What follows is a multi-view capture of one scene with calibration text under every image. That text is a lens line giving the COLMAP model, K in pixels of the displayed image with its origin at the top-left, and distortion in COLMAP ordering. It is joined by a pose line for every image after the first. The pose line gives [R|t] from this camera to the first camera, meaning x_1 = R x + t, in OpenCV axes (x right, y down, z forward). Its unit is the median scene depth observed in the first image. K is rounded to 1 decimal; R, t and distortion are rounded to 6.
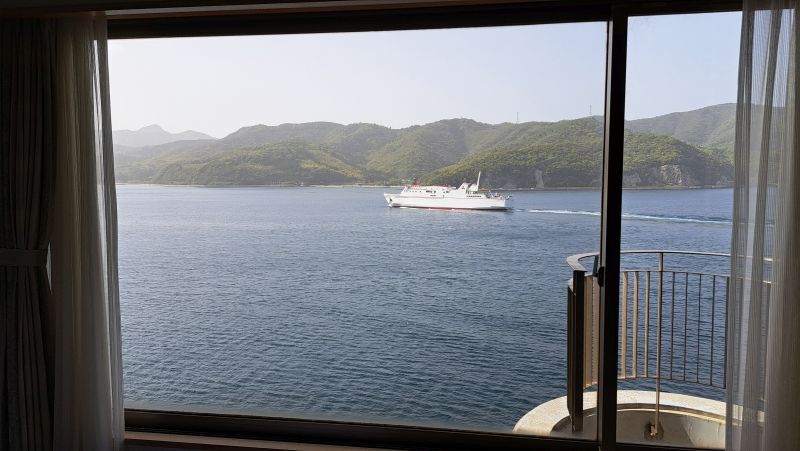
lens RADIAL K [[569.1, 0, 400.1], [0, 569.1, 222.3], [0, 0, 1]] dist [0.103230, 0.000378]
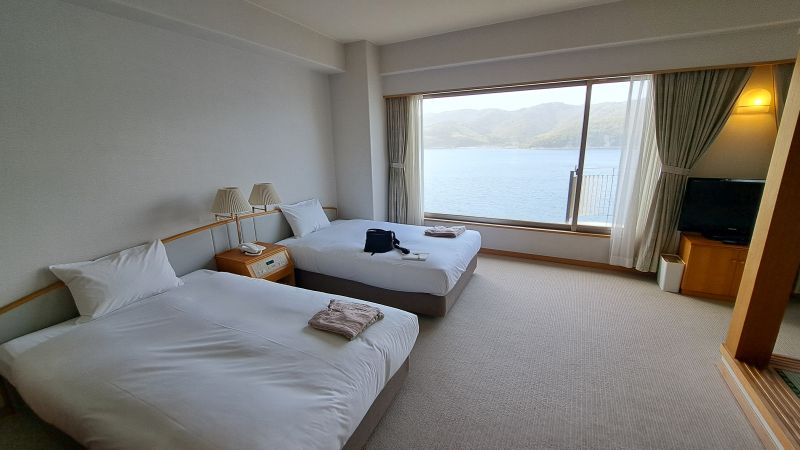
lens RADIAL K [[322.5, 0, 403.9], [0, 322.5, 224.2], [0, 0, 1]] dist [-0.001554, -0.000042]
pose [[0.951372, 0.057397, -0.302649, 0.003856], [-0.005567, 0.985531, 0.169405, 0.080681], [0.307993, -0.159482, 0.937926, -0.900981]]
